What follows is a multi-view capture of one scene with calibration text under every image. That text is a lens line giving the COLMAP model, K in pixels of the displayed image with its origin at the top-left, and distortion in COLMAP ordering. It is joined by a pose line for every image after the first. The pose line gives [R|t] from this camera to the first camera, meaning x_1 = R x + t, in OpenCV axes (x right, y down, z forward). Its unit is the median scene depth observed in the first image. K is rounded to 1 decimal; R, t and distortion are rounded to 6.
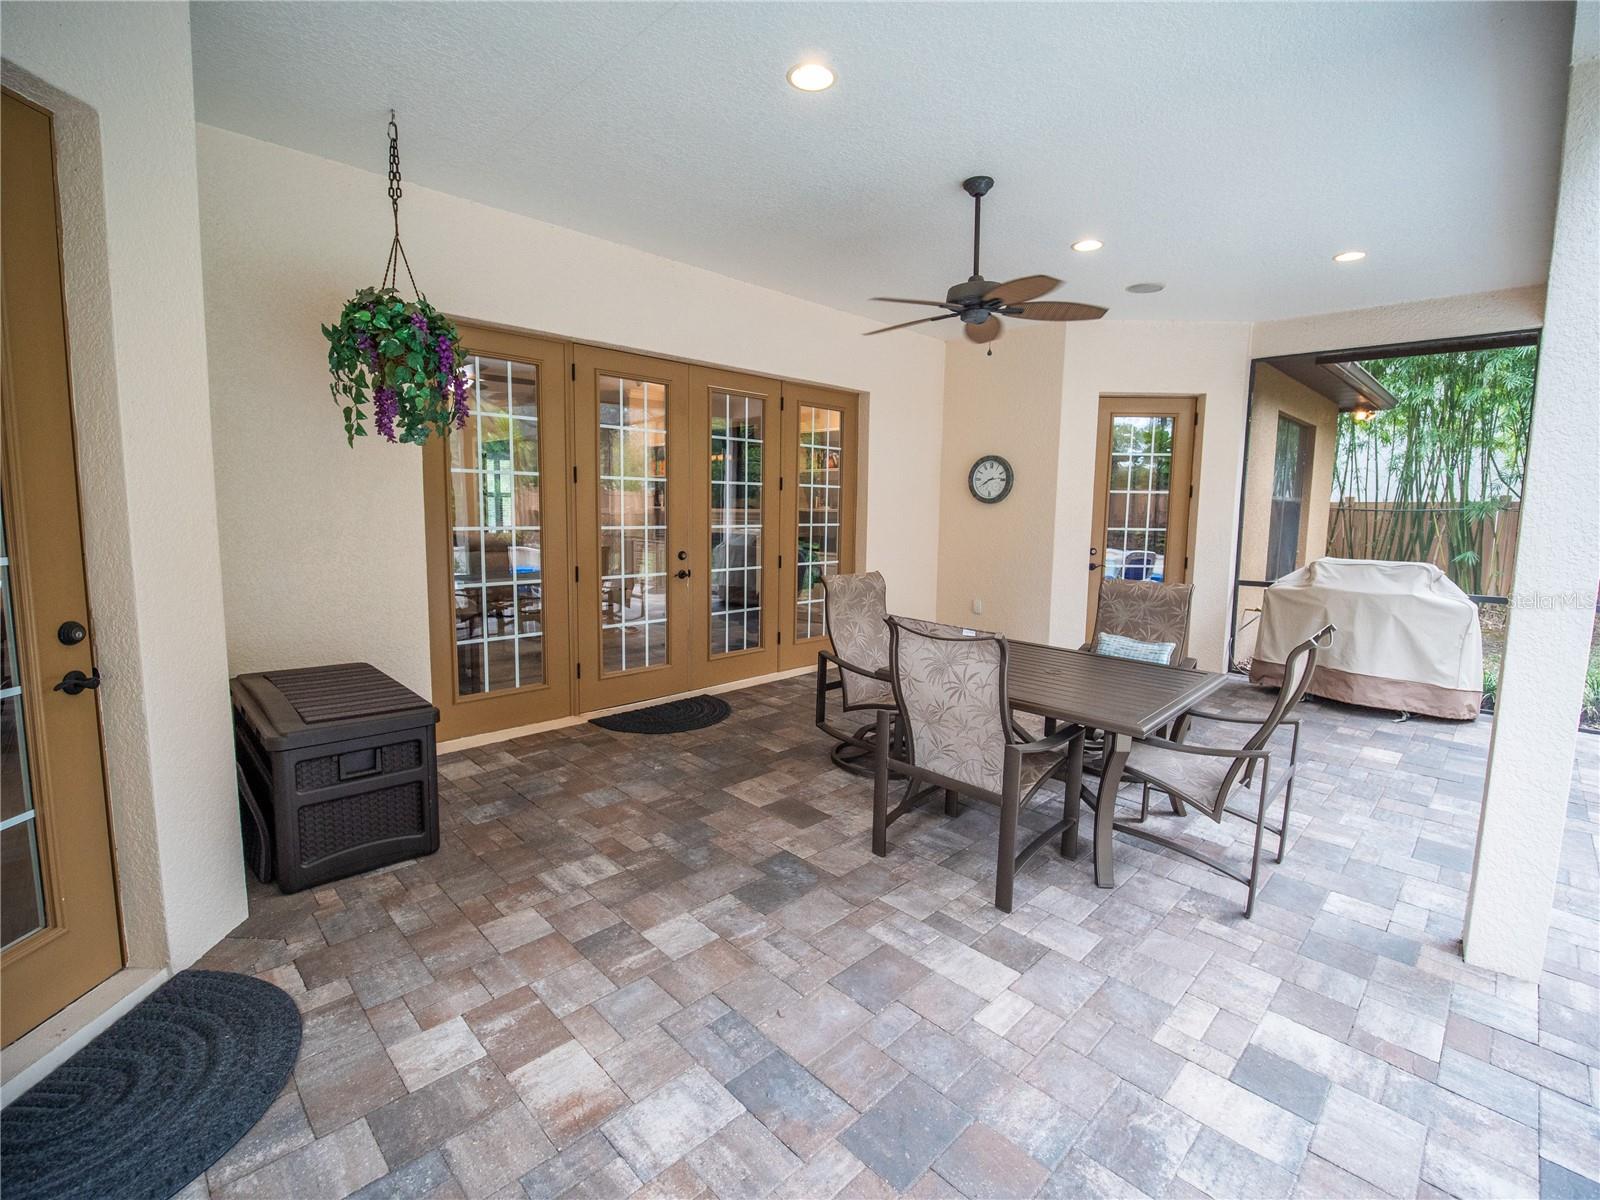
lens RADIAL K [[728.6, 0, 791.4], [0, 728.6, 580.9], [0, 0, 1]] dist [-0.013027, -0.000713]
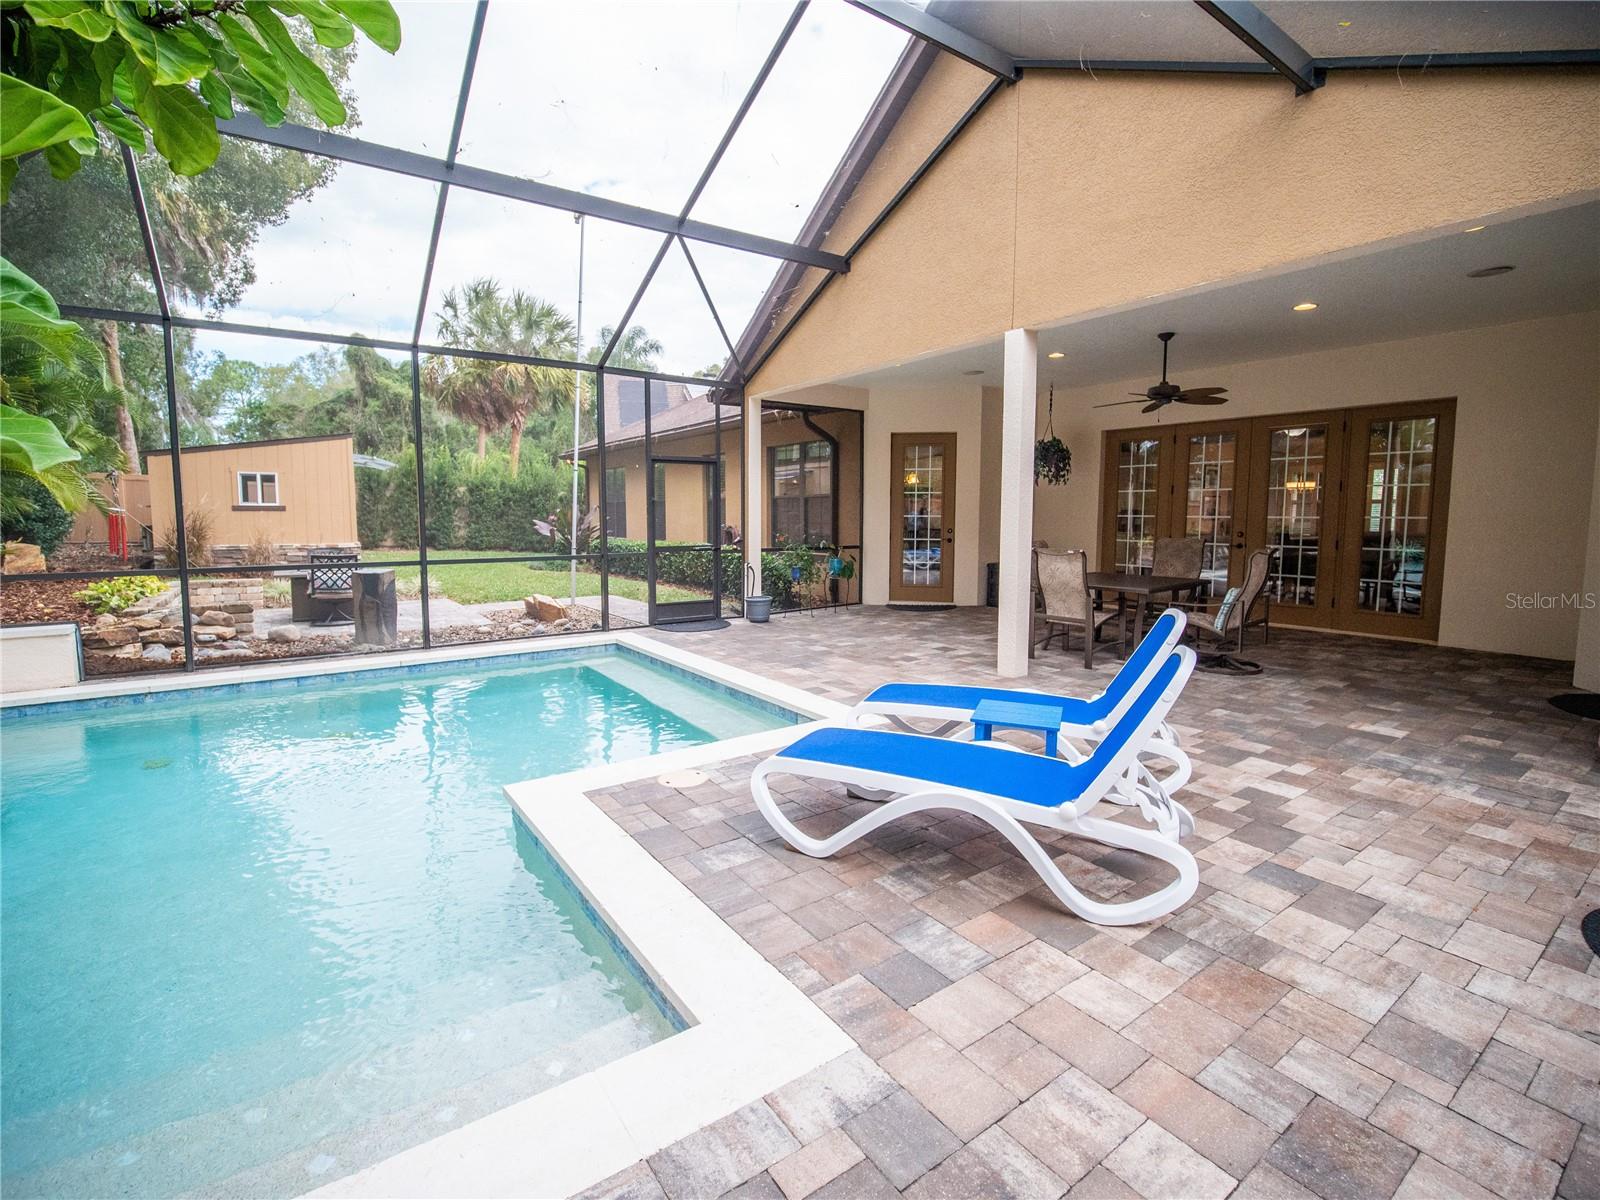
lens RADIAL K [[728.6, 0, 791.4], [0, 728.6, 580.9], [0, 0, 1]] dist [-0.013027, -0.000713]
pose [[-0.176022, 0.070874, -0.981832, 1.852999], [-0.108491, 0.989932, 0.090909, 0.032450], [0.978390, 0.122521, -0.166561, 0.328122]]
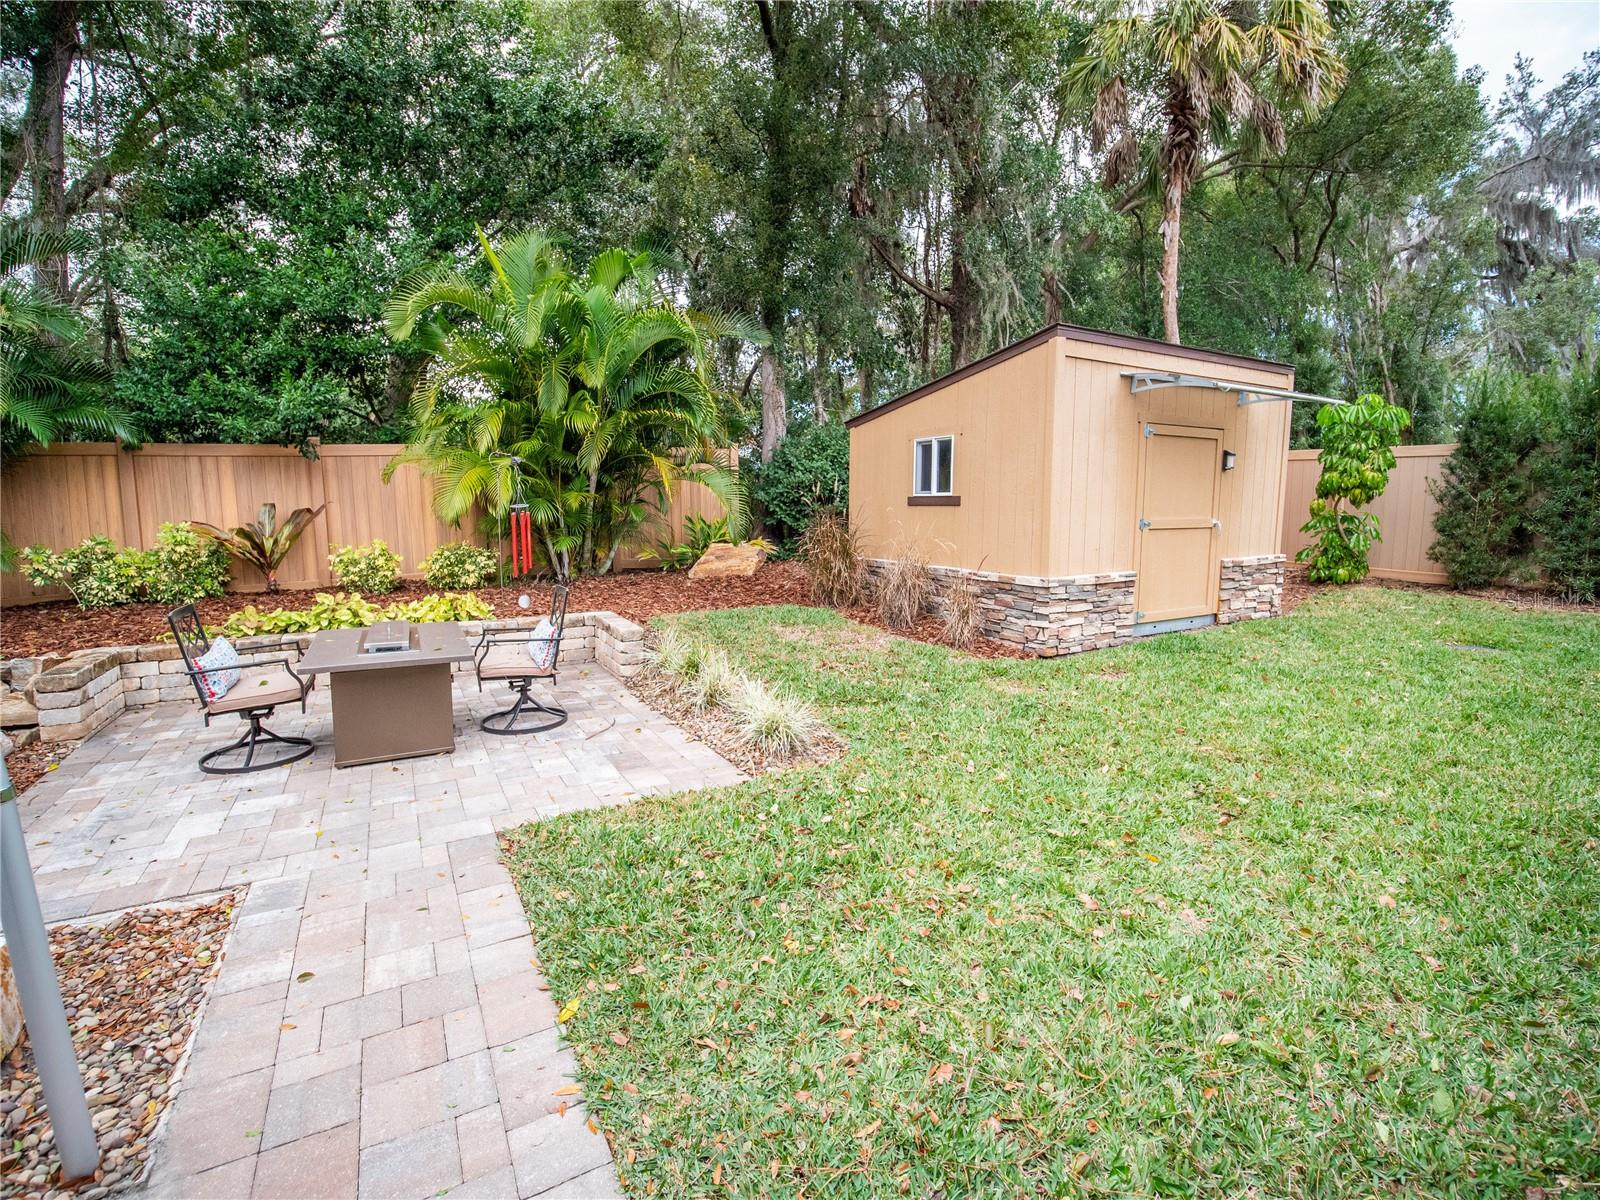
lens RADIAL K [[728.6, 0, 791.4], [0, 728.6, 580.9], [0, 0, 1]] dist [-0.013027, -0.000713]
pose [[-0.965290, -0.043743, 0.257490, -0.705330], [0.010496, 0.978581, 0.205592, 0.071584], [-0.260969, 0.201159, -0.944156, -0.572087]]
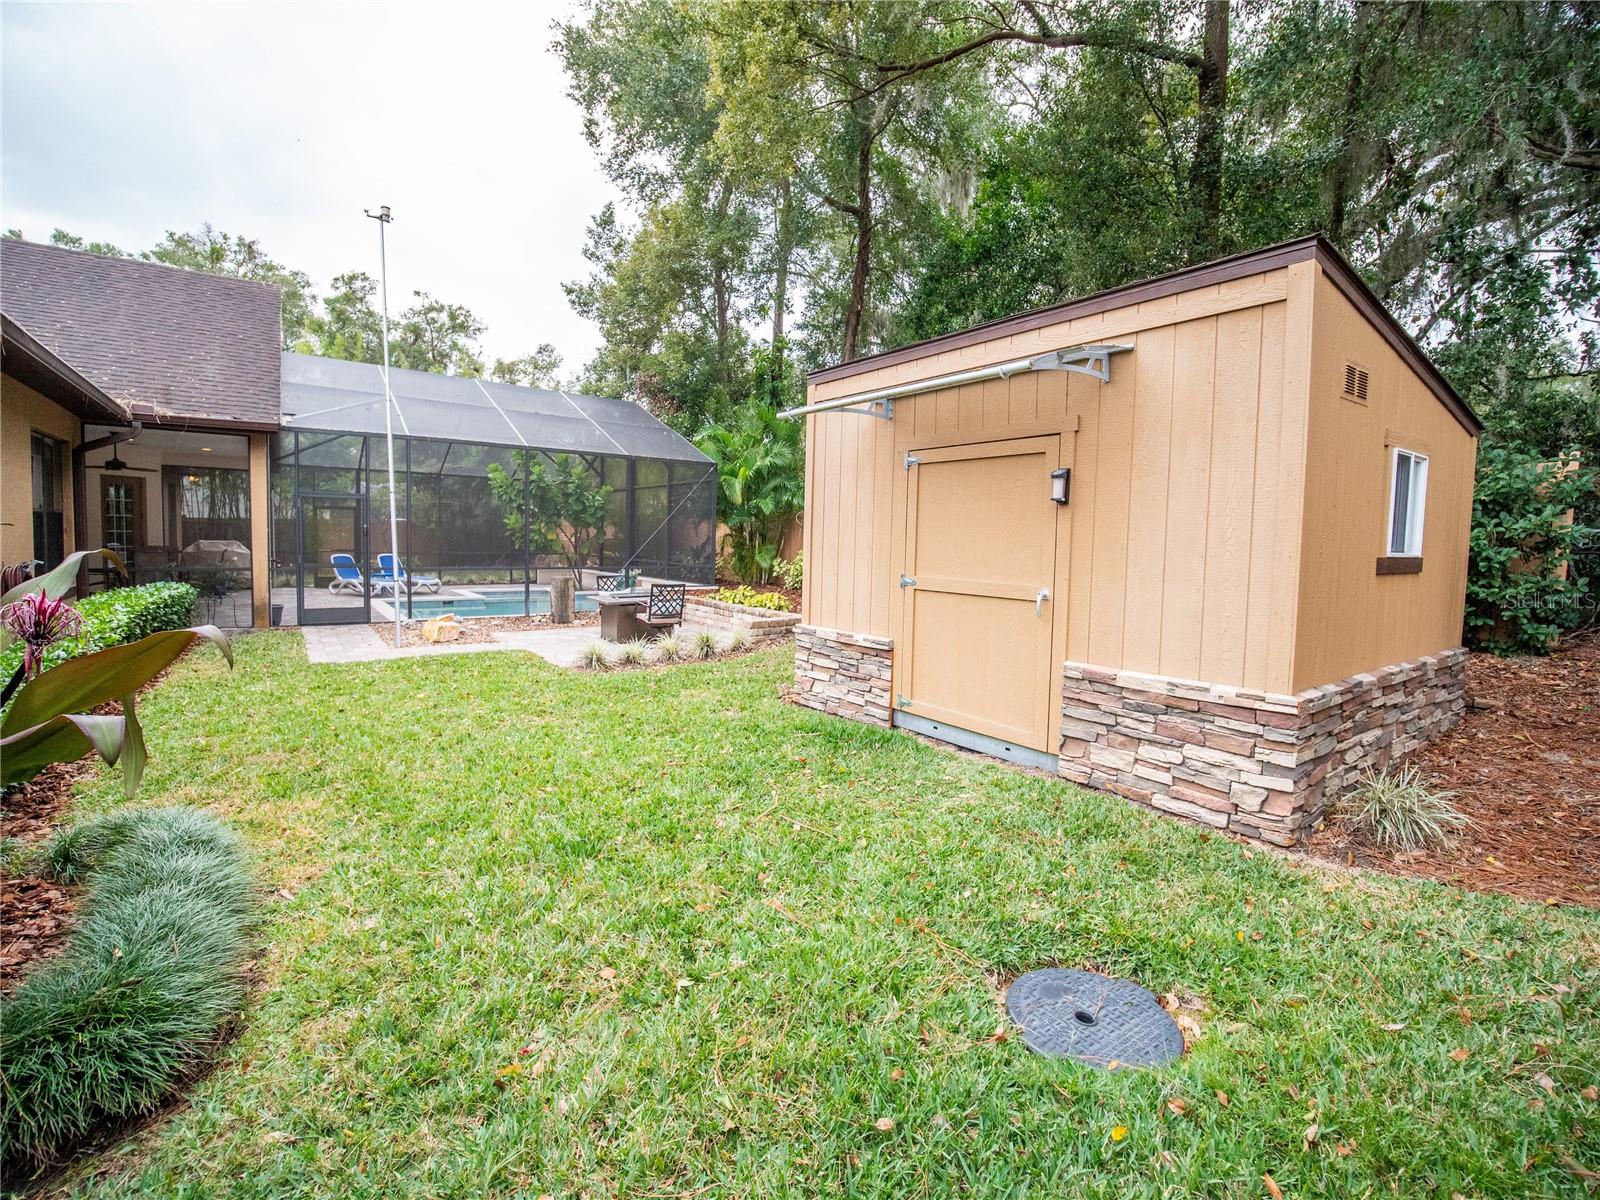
lens RADIAL K [[728.6, 0, 791.4], [0, 728.6, 580.9], [0, 0, 1]] dist [-0.013027, -0.000713]
pose [[0.154118, -0.077728, 0.984990, -2.157360], [0.085270, 0.994228, 0.065115, 0.177832], [-0.984366, 0.073955, 0.159856, -2.175456]]
